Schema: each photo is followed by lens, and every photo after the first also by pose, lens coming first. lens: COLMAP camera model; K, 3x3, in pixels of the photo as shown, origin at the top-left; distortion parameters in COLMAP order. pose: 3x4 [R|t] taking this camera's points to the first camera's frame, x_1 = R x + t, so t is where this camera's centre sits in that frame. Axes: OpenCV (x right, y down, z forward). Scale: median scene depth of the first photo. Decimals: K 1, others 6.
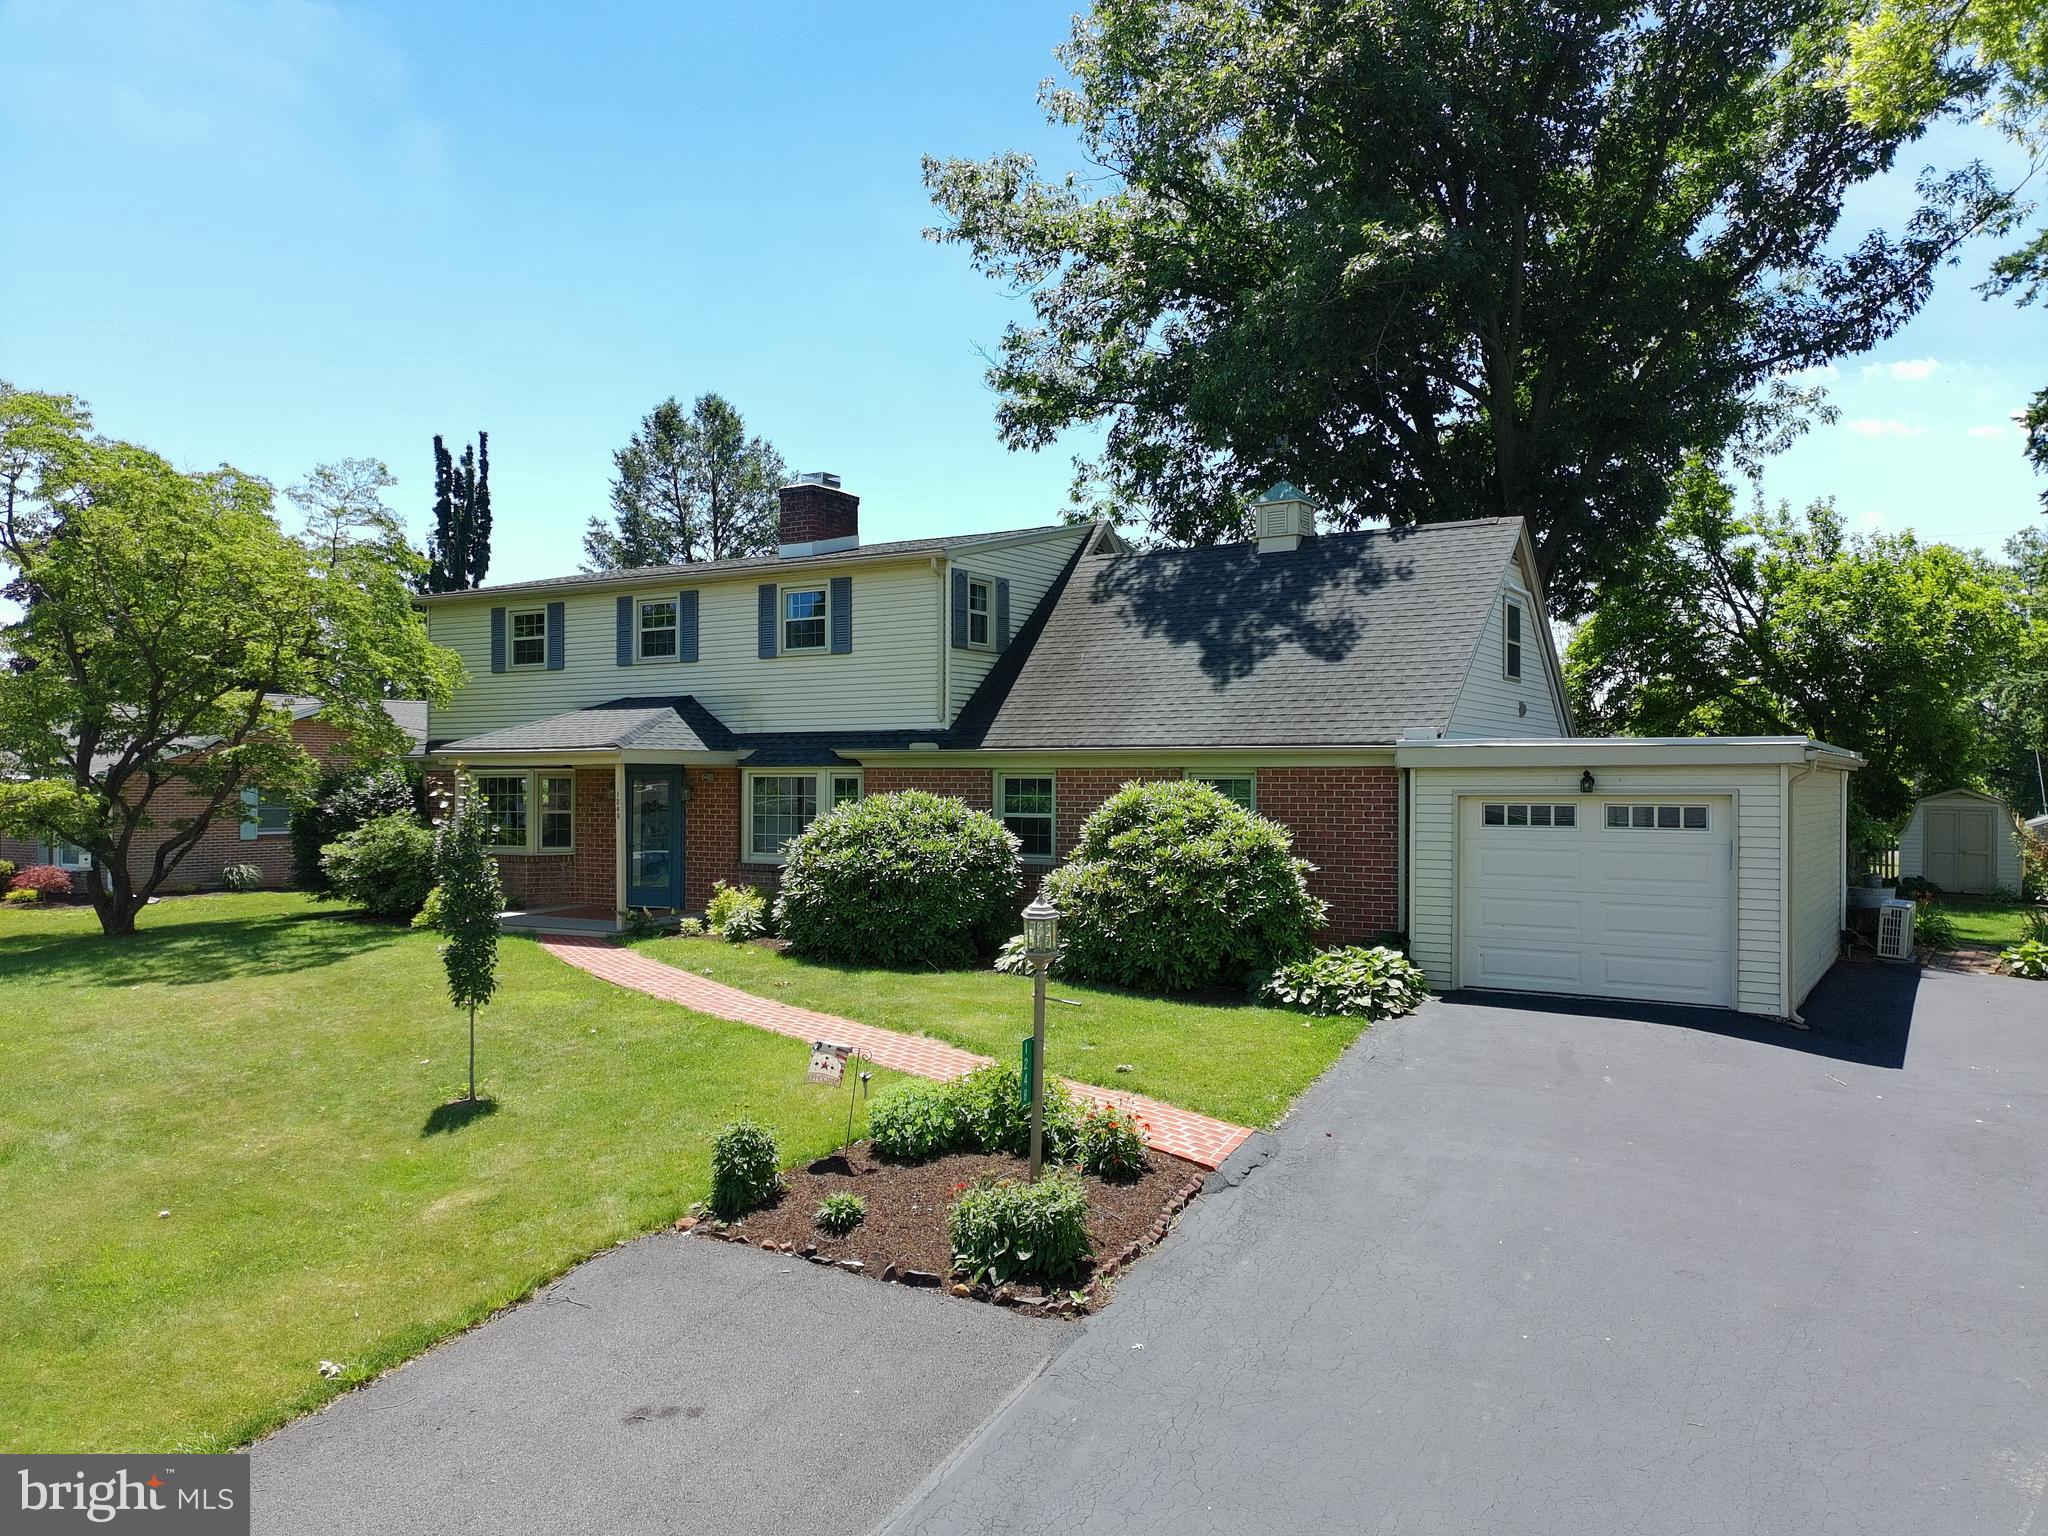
lens RADIAL K [[1516.3, 0, 1052.2], [0, 1516.3, 766.2], [0, 0, 1]] dist [0.066964, -0.042345]
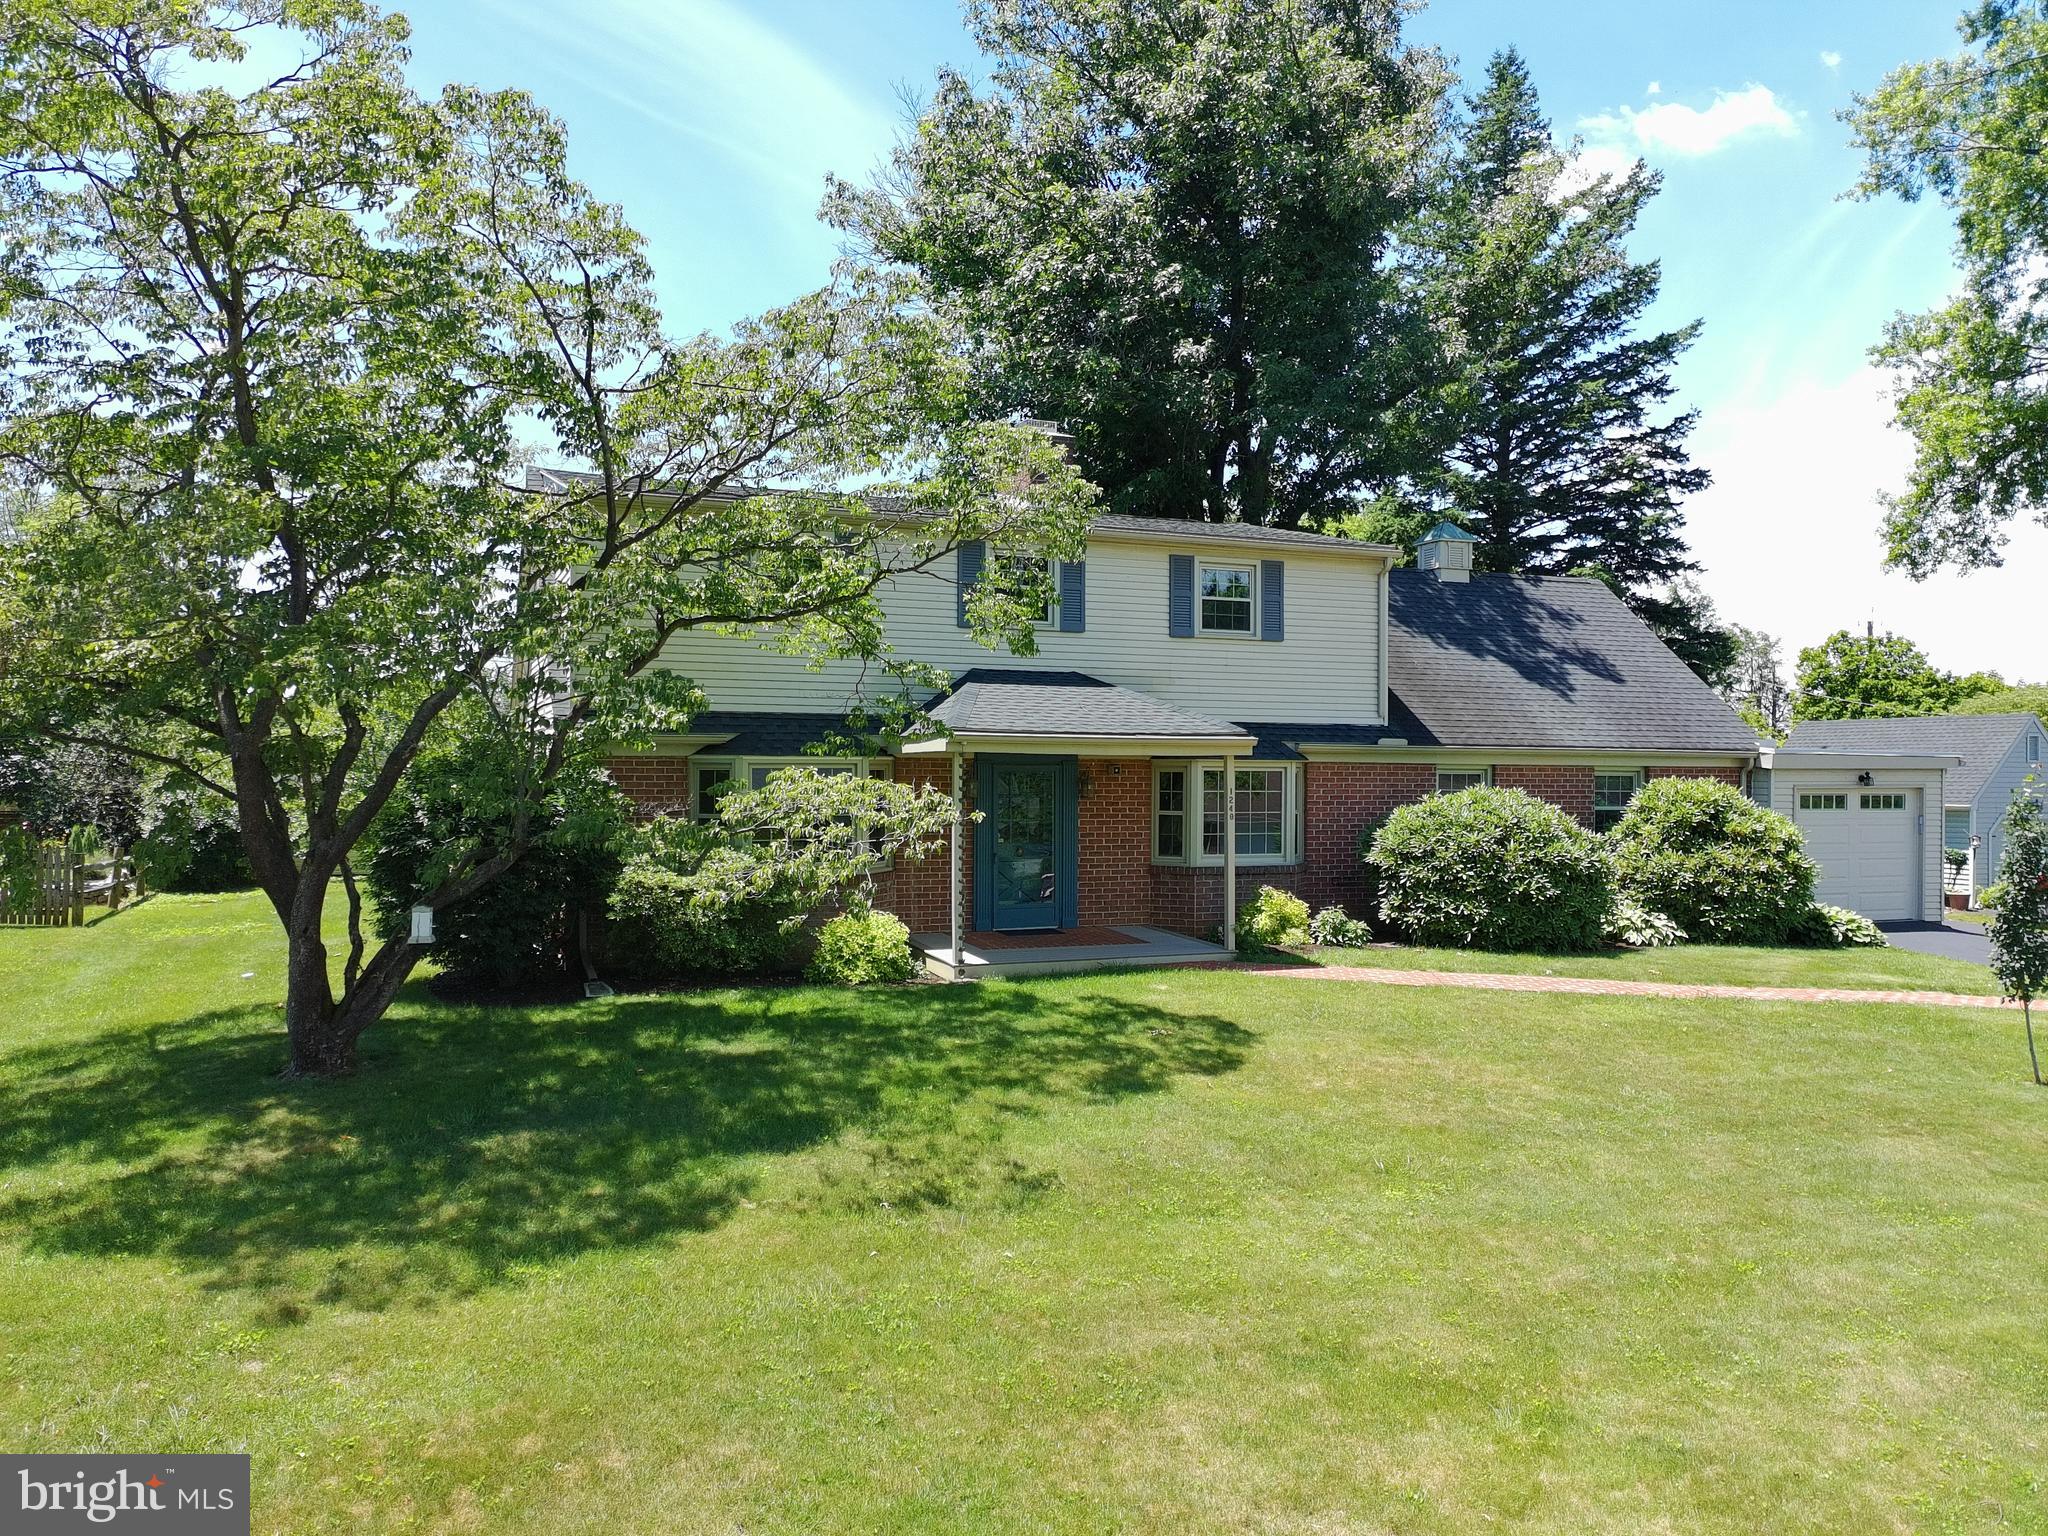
lens RADIAL K [[1516.3, 0, 1052.2], [0, 1516.3, 766.2], [0, 0, 1]] dist [0.066964, -0.042345]
pose [[0.587715, 0.006246, 0.809044, -1.005765], [-0.013564, 0.999906, 0.002134, 0.004063], [-0.808955, -0.012228, 0.587744, 0.563030]]
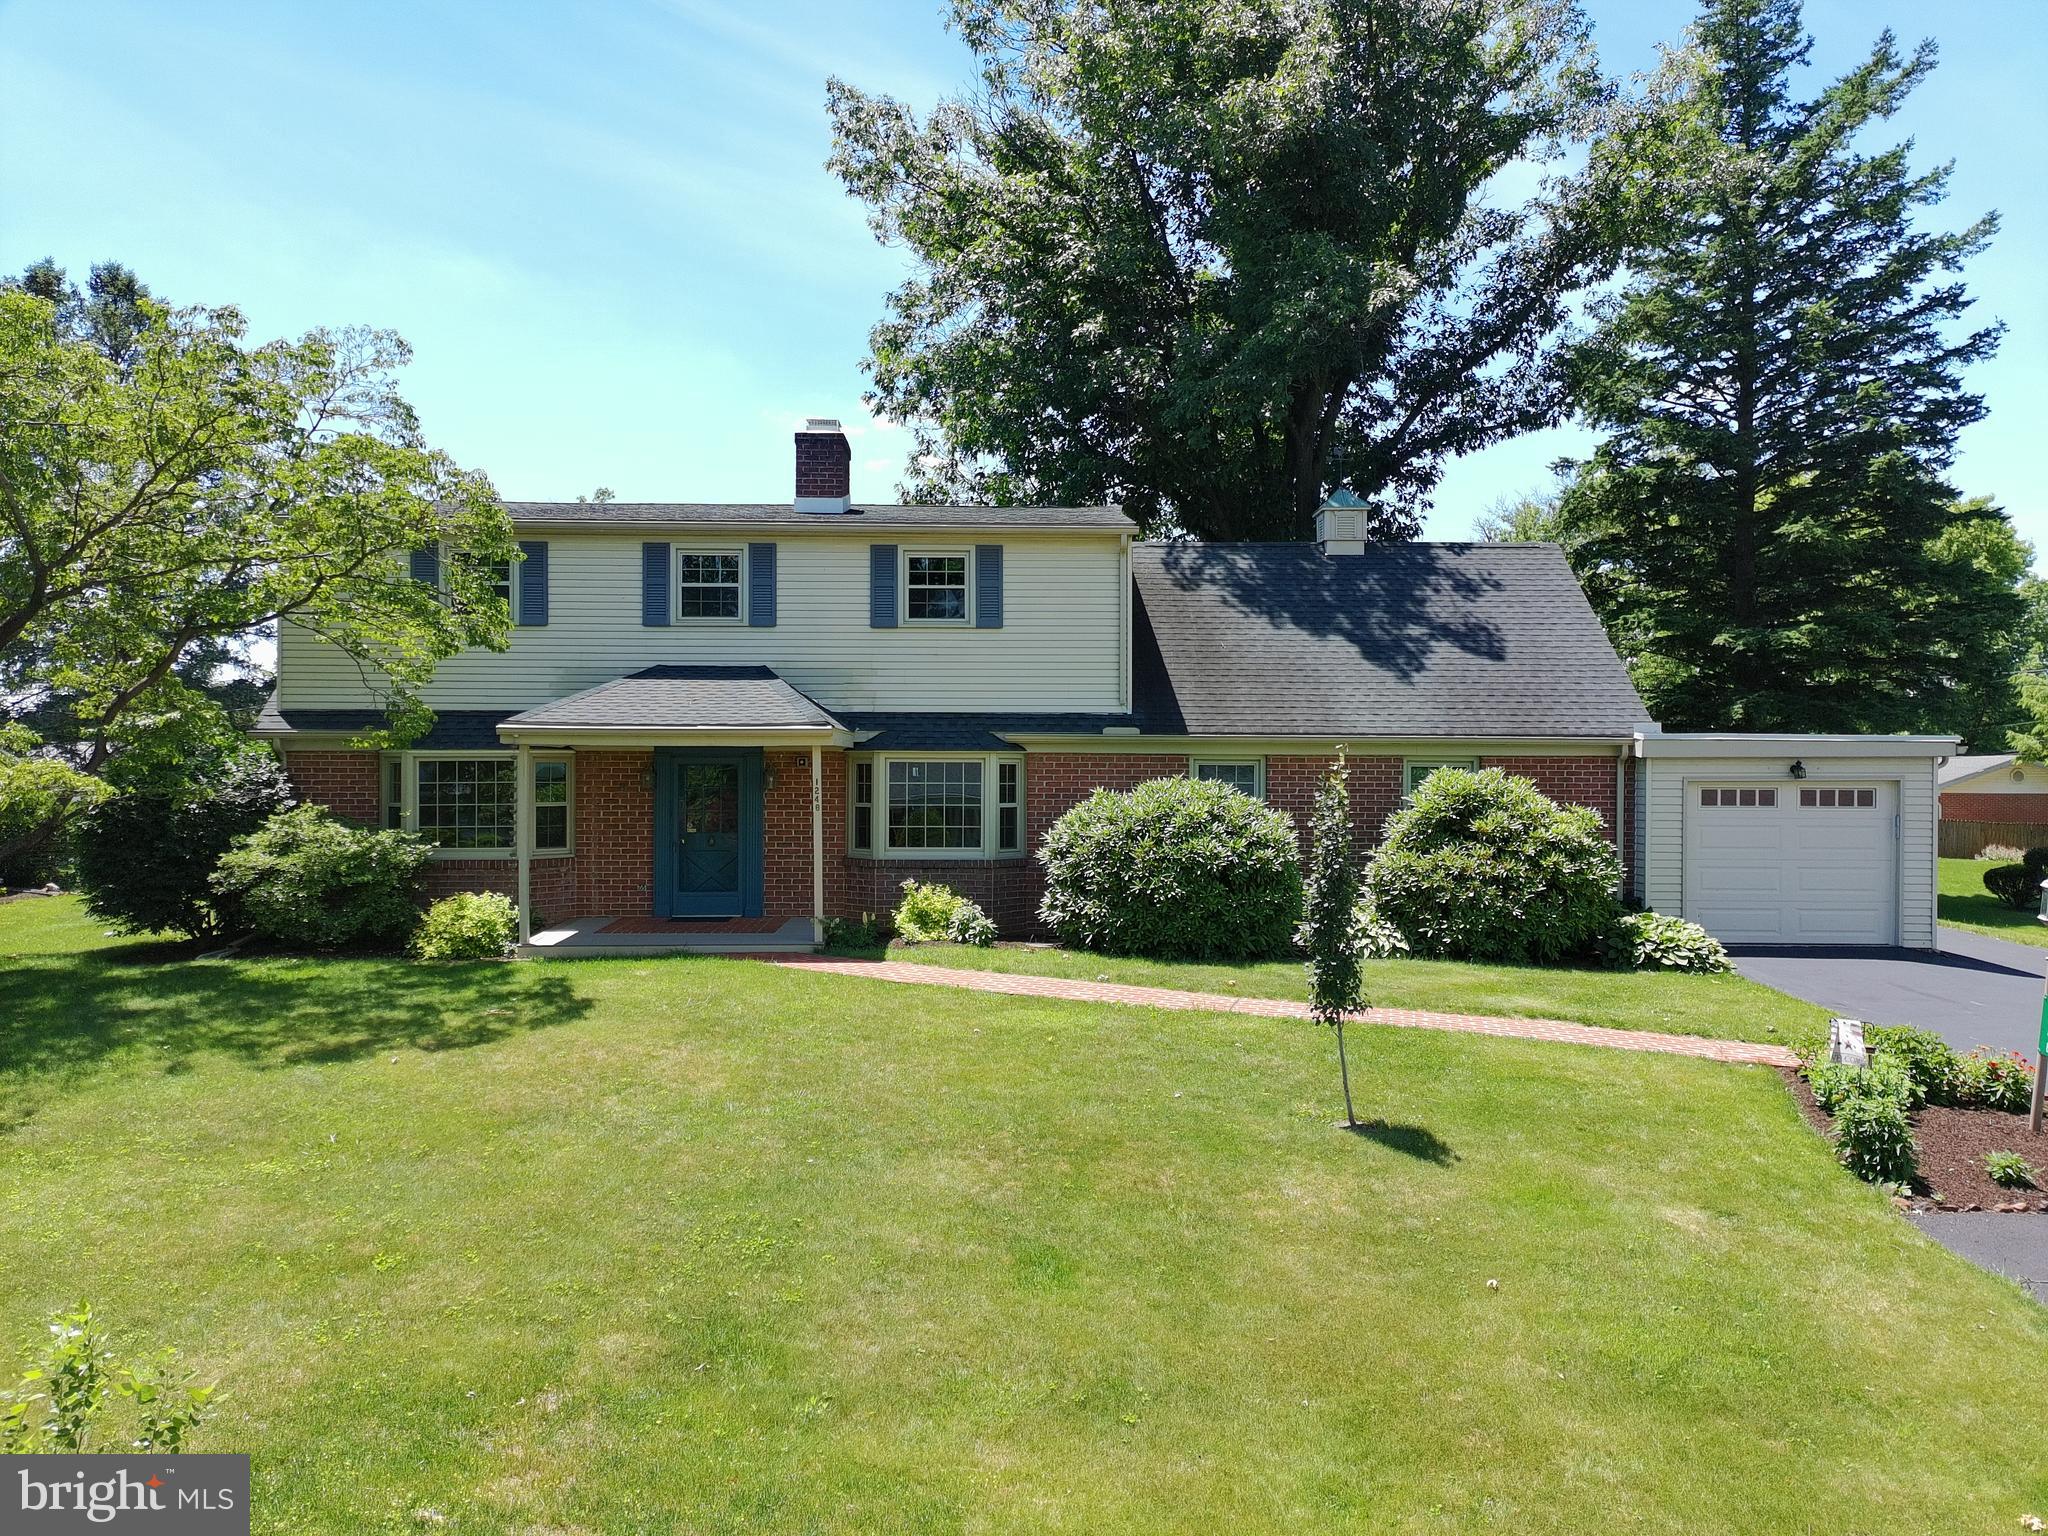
lens RADIAL K [[1516.3, 0, 1052.2], [0, 1516.3, 766.2], [0, 0, 1]] dist [0.066964, -0.042345]
pose [[0.840268, 0.004840, 0.542150, -0.614500], [-0.008136, 0.999960, 0.003683, 0.005778], [-0.542111, -0.007506, 0.840274, 0.212168]]
